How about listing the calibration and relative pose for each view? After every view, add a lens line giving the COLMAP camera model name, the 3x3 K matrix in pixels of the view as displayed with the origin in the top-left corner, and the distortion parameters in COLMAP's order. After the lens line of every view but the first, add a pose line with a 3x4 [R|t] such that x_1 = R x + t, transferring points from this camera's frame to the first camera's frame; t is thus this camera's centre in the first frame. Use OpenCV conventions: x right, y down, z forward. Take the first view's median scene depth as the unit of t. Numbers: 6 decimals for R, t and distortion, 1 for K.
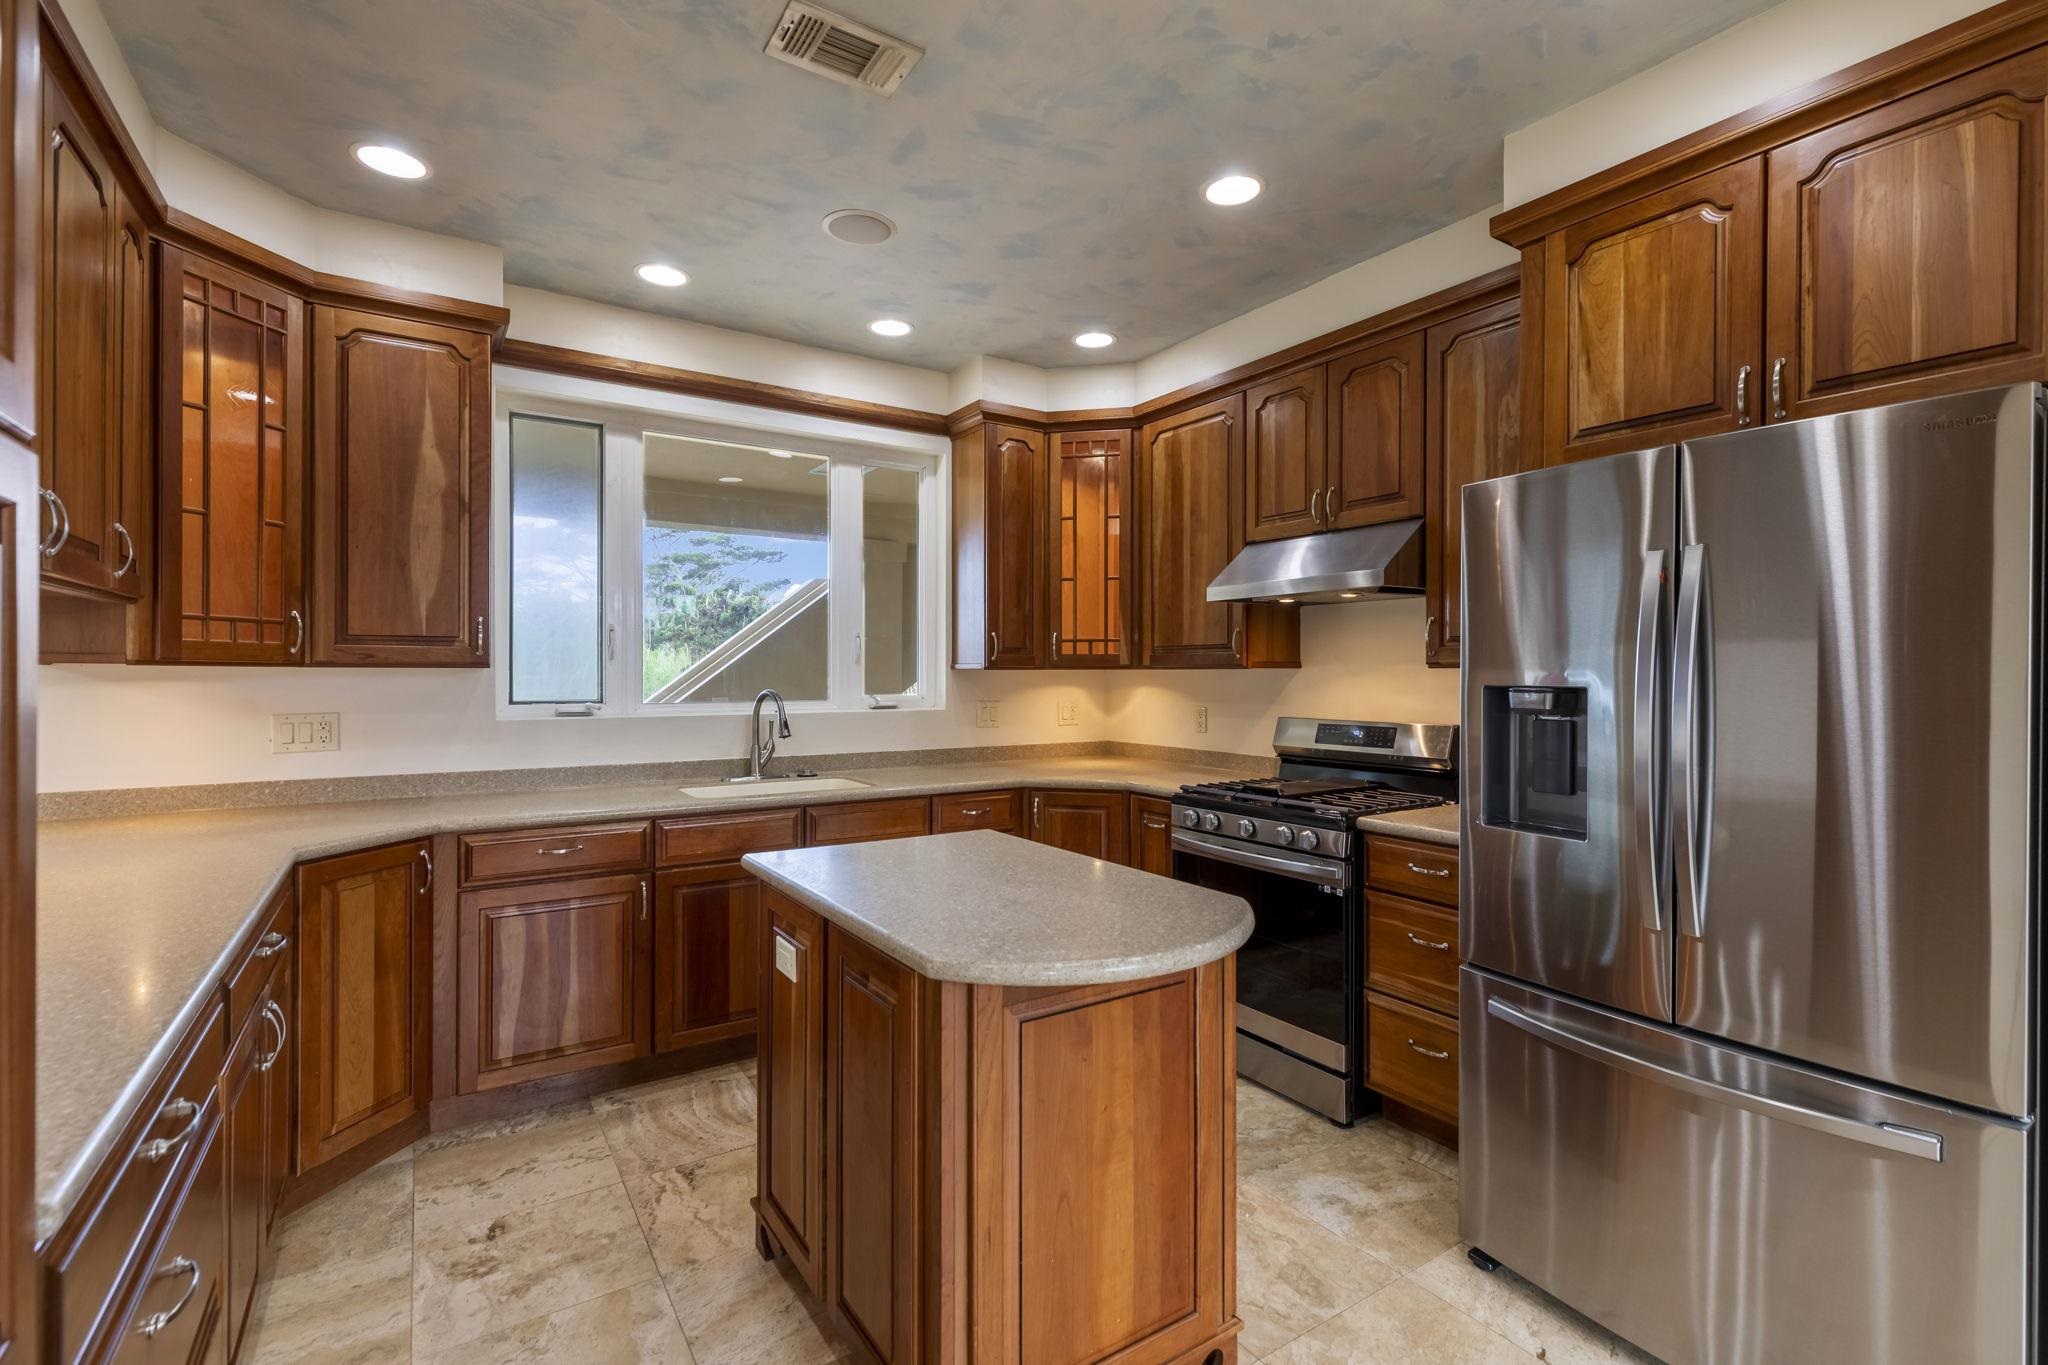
lens RADIAL K [[921.7, 0, 1036.1], [0, 921.7, 675.6], [0, 0, 1]] dist [0.005073, -0.000330]
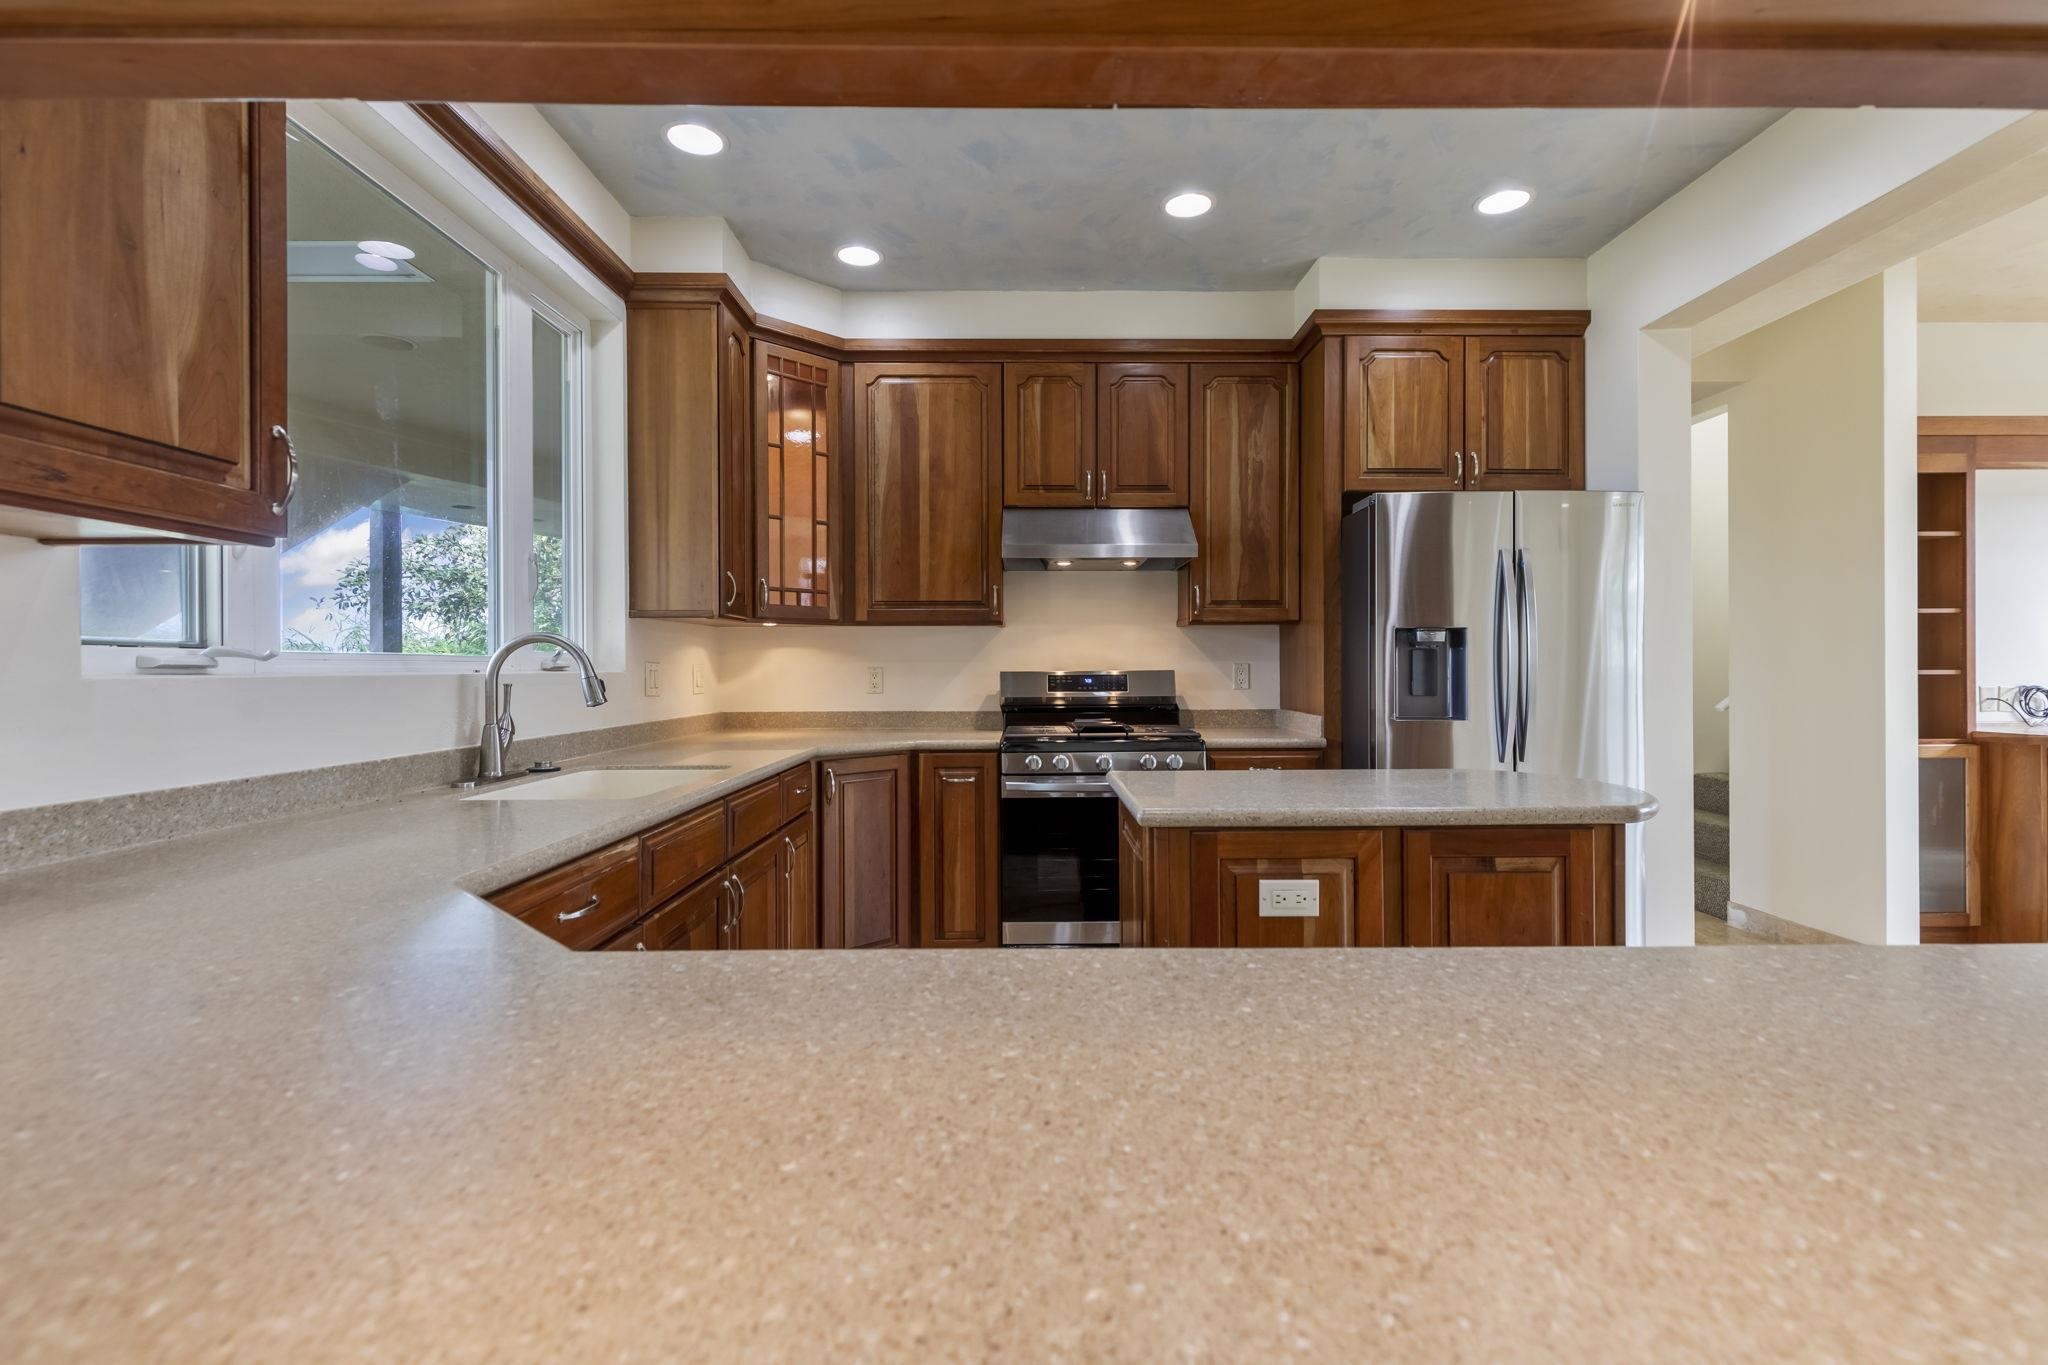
lens RADIAL K [[921.7, 0, 1028.6], [0, 921.7, 666.5], [0, 0, 1]] dist [0.005073, -0.000330]
pose [[0.546554, -0.001114, 0.837423, -0.688135], [0.005047, 0.999985, -0.001964, 0.045813], [-0.837409, 0.005300, 0.546551, 0.421311]]
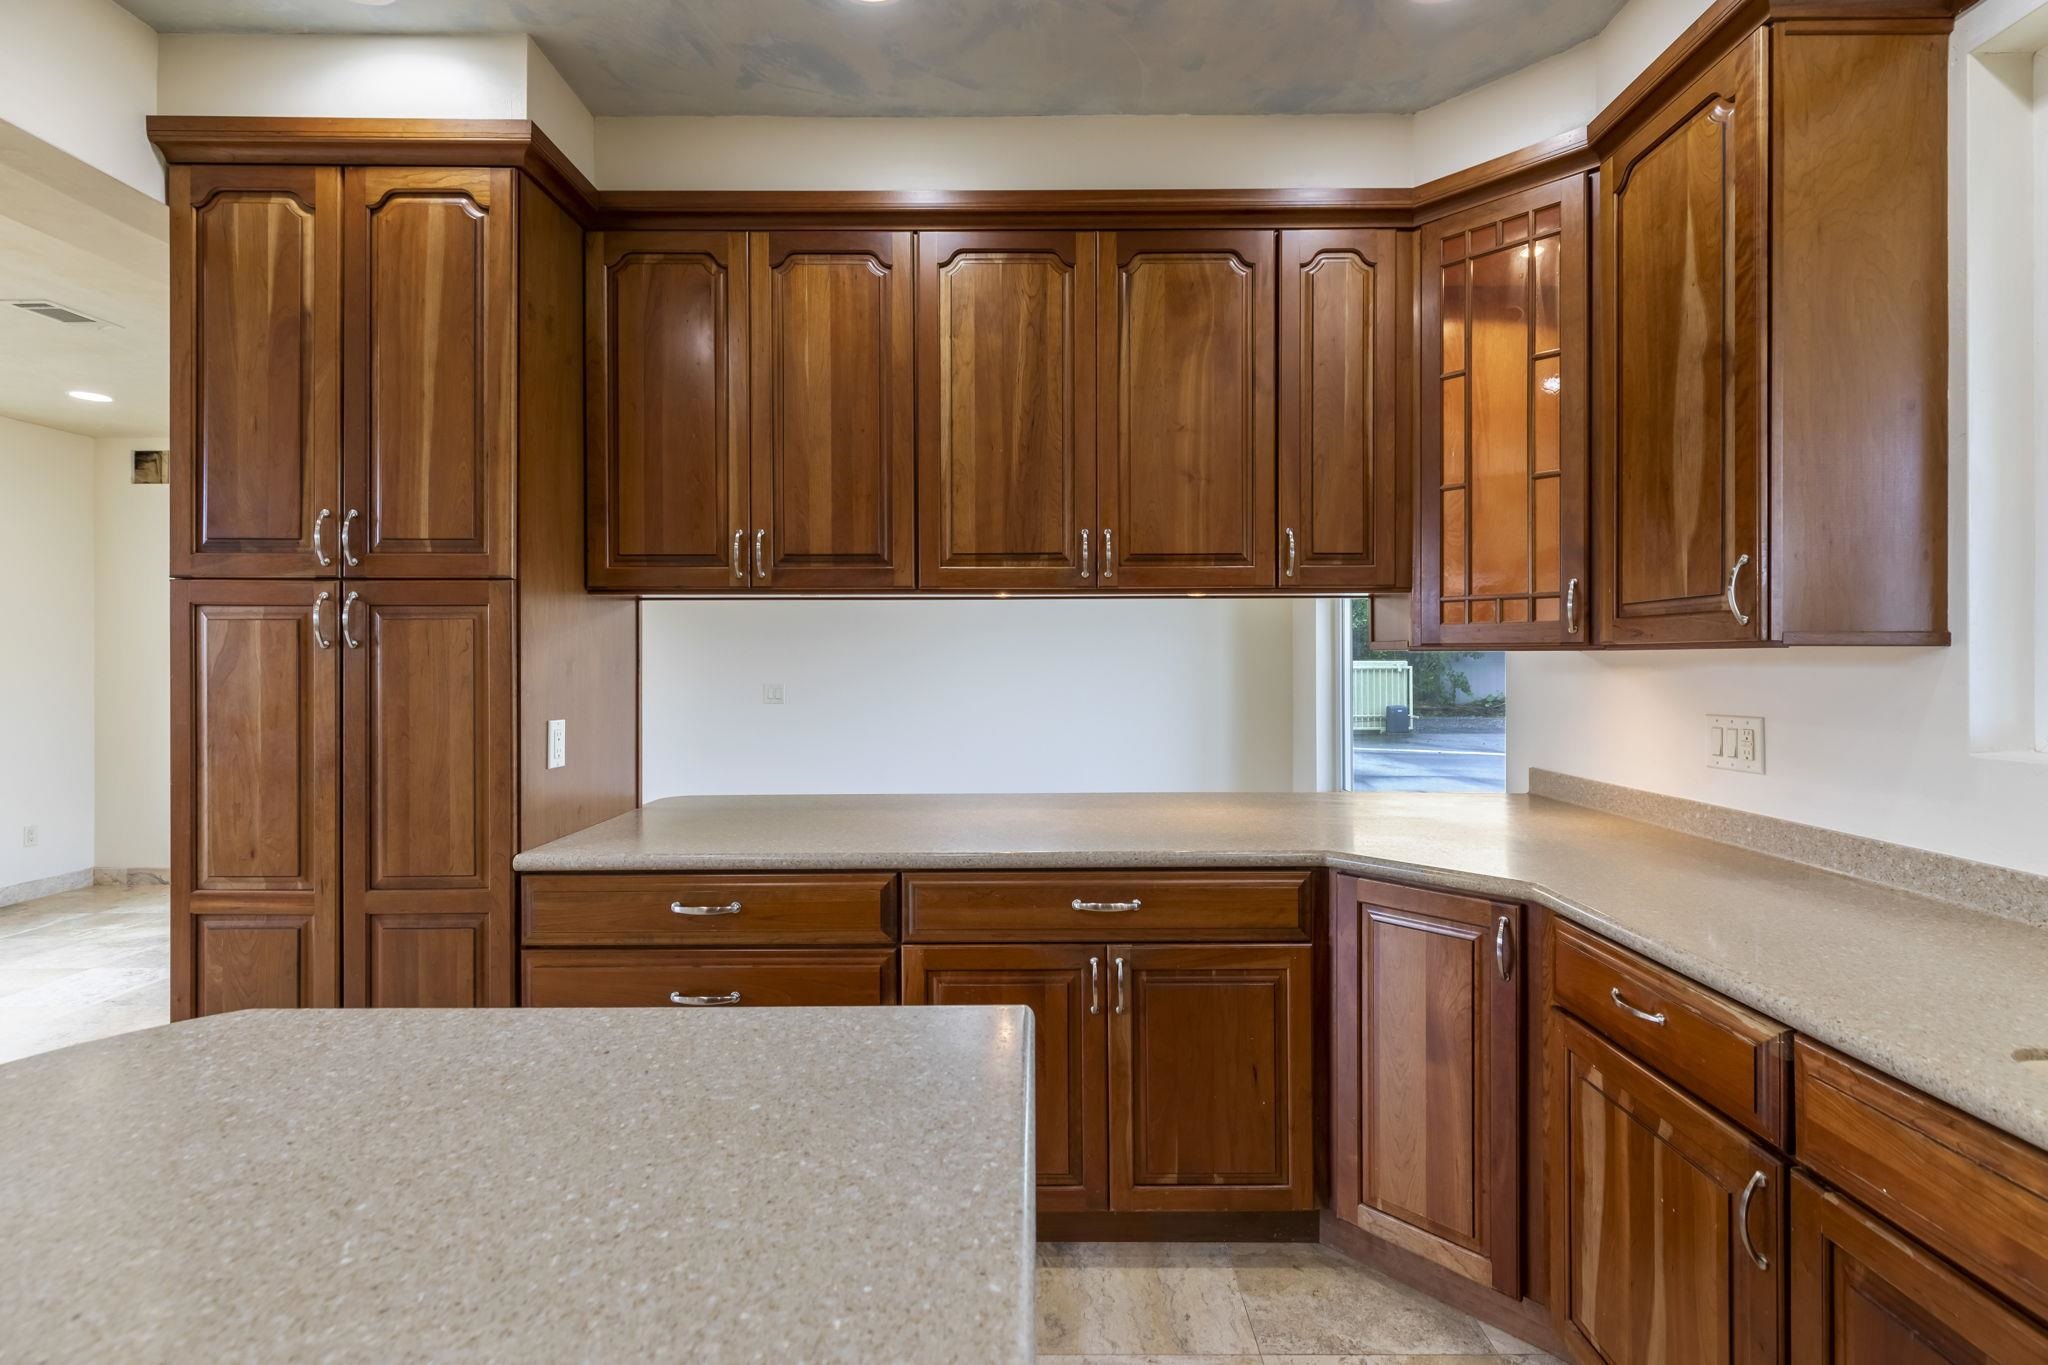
lens RADIAL K [[921.7, 0, 1035.5], [0, 921.7, 660.9], [0, 0, 1]] dist [0.005073, -0.000330]
pose [[-0.550473, 0.001123, -0.834852, 0.078796], [0.004941, 0.999986, -0.001913, -0.001746], [0.834838, -0.005178, -0.550471, 0.847902]]
